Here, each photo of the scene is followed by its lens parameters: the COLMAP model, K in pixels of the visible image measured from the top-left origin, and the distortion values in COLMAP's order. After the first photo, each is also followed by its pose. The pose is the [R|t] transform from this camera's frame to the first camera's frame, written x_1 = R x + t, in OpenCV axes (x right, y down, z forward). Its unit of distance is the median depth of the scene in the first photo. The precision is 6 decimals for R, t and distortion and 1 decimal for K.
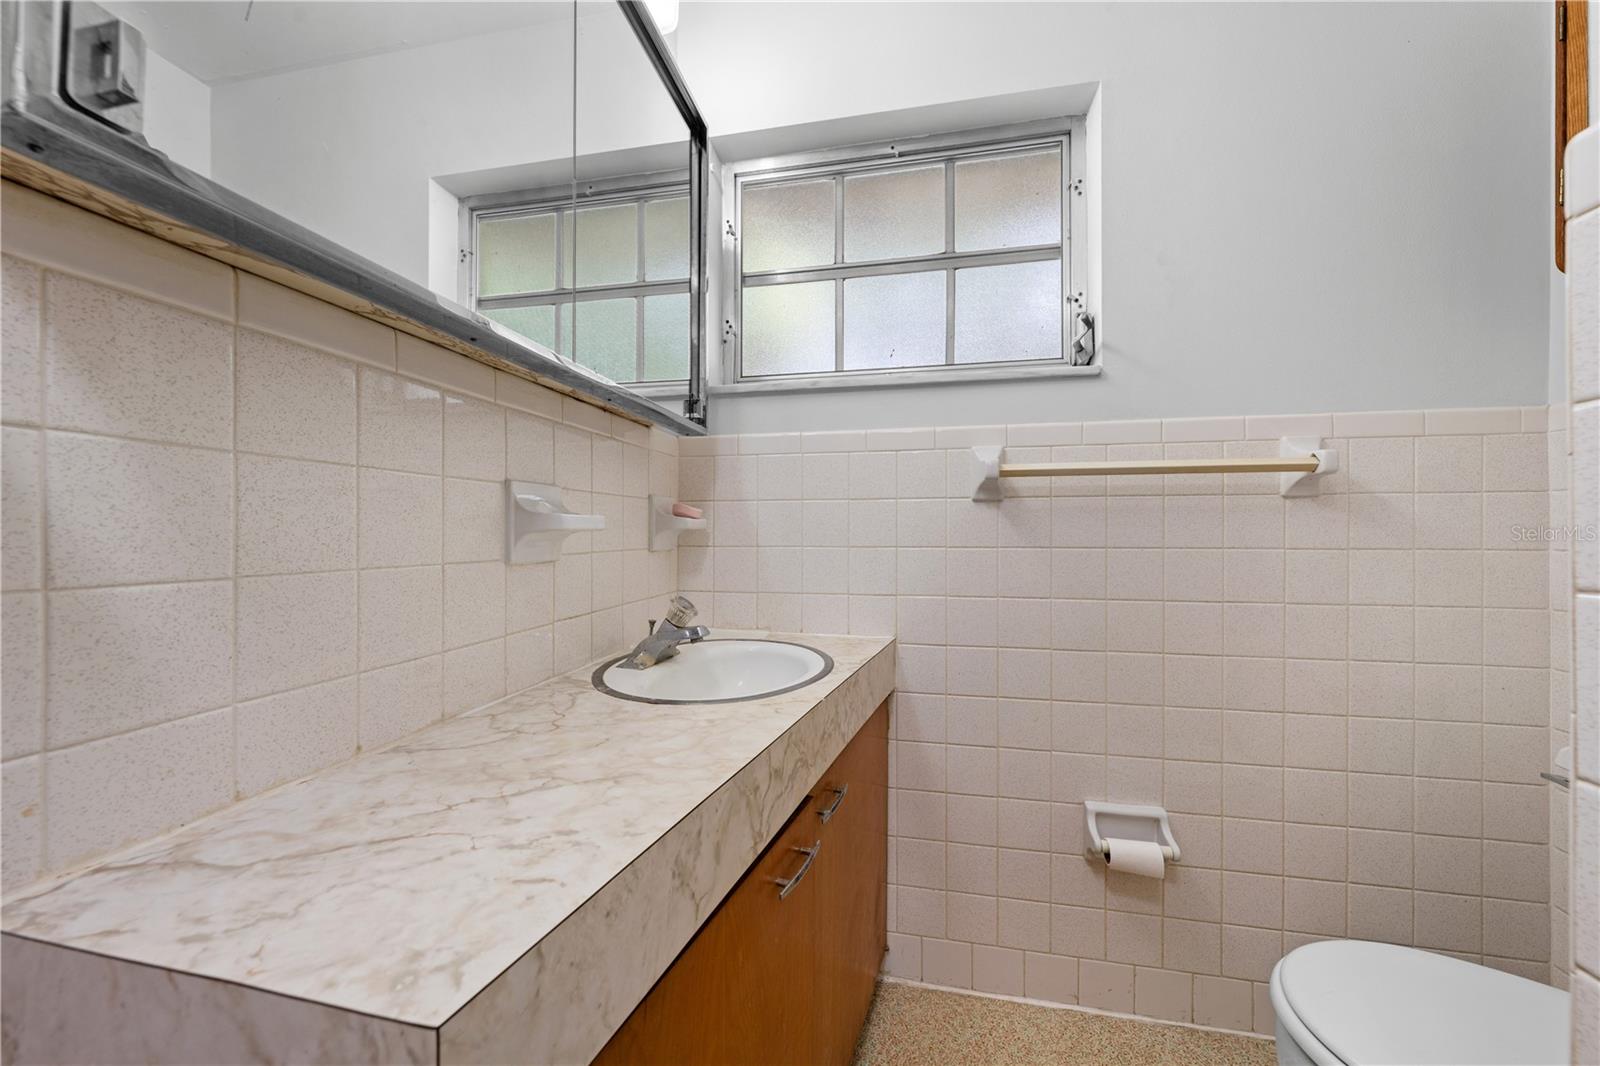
lens RADIAL K [[559.6, 0, 809.1], [0, 559.6, 539.0], [0, 0, 1]] dist [-0.000599, -0.000243]
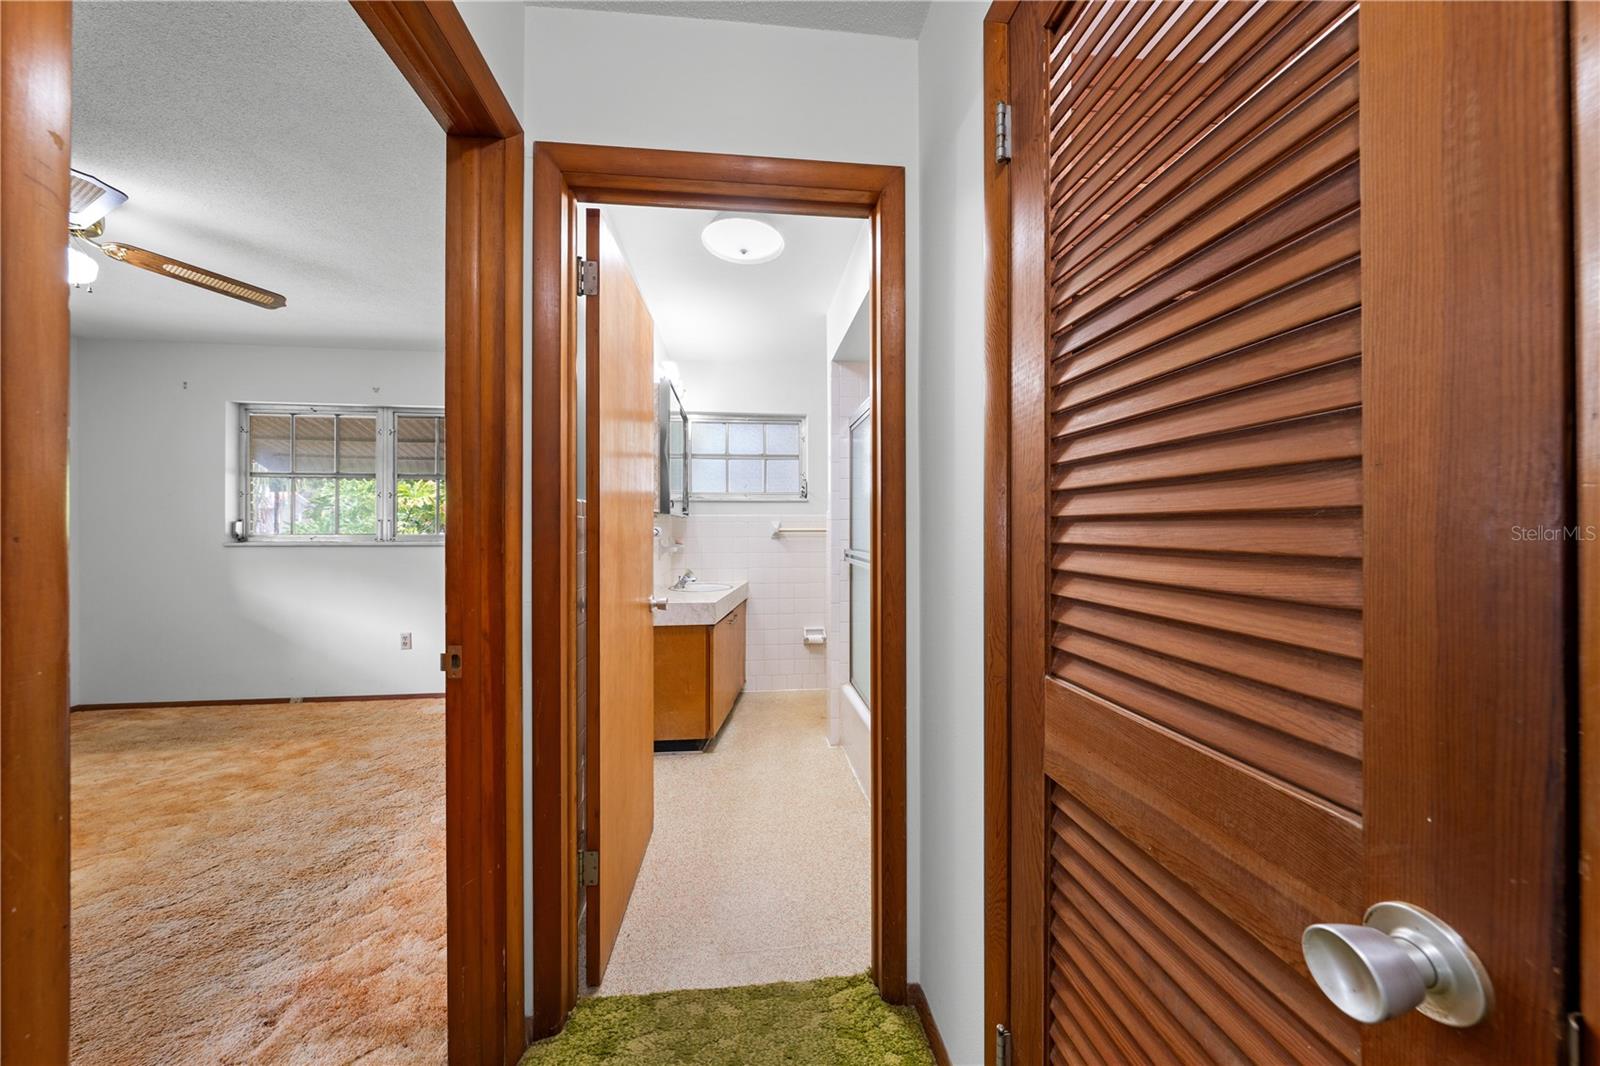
lens RADIAL K [[540.5, 0, 798.3], [0, 540.5, 531.9], [0, 0, 1]] dist [-0.003228, 0.000468]
pose [[0.956707, -0.000841, 0.291051, -0.476001], [0.001386, 0.999998, -0.001665, -0.102303], [-0.291049, 0.001996, 0.956706, -2.064201]]
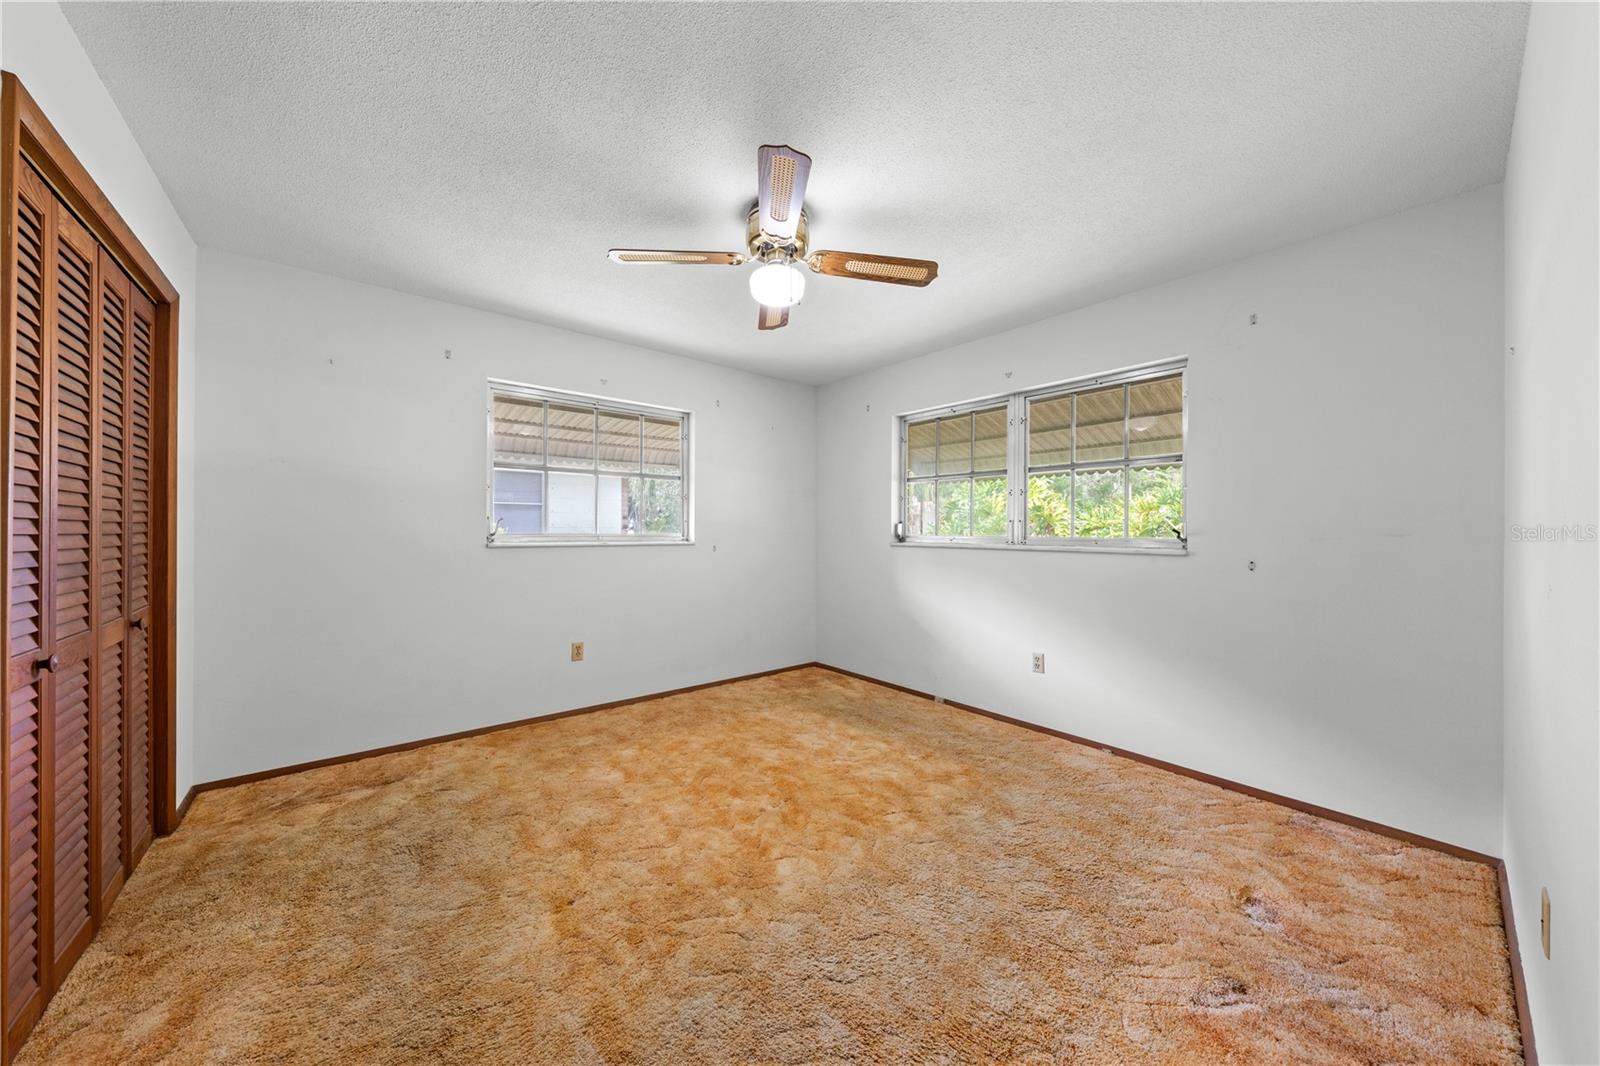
lens RADIAL K [[540.5, 0, 809.7], [0, 540.5, 526.3], [0, 0, 1]] dist [-0.003228, 0.000468]
pose [[0.779746, -0.002244, -0.626092, -0.916375], [-0.005867, 0.999923, -0.010890, -0.112993], [0.626069, 0.012165, 0.779673, -1.260191]]
